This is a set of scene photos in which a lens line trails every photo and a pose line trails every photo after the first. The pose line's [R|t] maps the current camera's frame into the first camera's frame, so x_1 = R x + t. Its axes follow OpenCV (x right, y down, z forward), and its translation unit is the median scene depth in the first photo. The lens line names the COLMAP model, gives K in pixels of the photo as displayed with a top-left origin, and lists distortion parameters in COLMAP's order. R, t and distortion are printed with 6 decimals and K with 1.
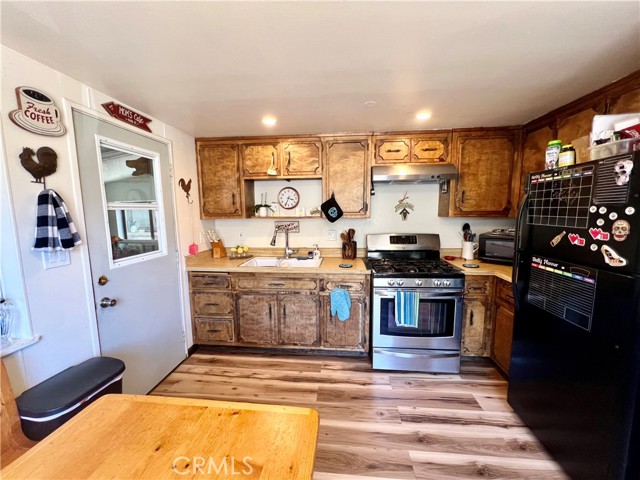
lens RADIAL K [[257.1, 0, 319.4], [0, 257.1, 241.3], [0, 0, 1]] dist [-0.000112, 0.000427]
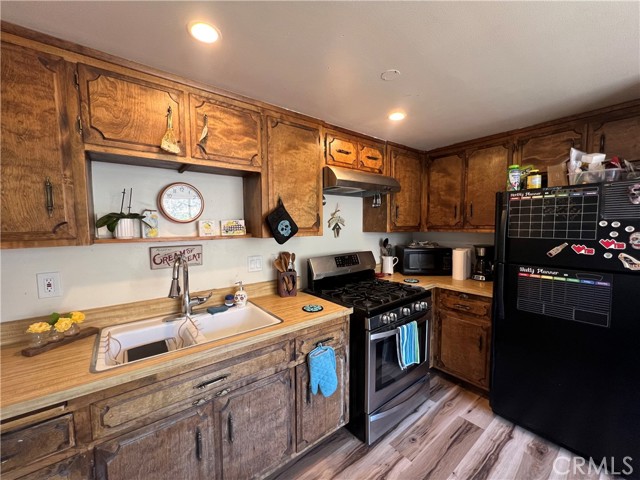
lens RADIAL K [[257.1, 0, 319.4], [0, 257.1, 241.3], [0, 0, 1]] dist [-0.000112, 0.000427]
pose [[0.725753, -0.042050, 0.686670, -0.338466], [0.084265, 0.996048, -0.028066, -0.057558], [-0.682776, 0.078231, 0.726428, 0.497812]]
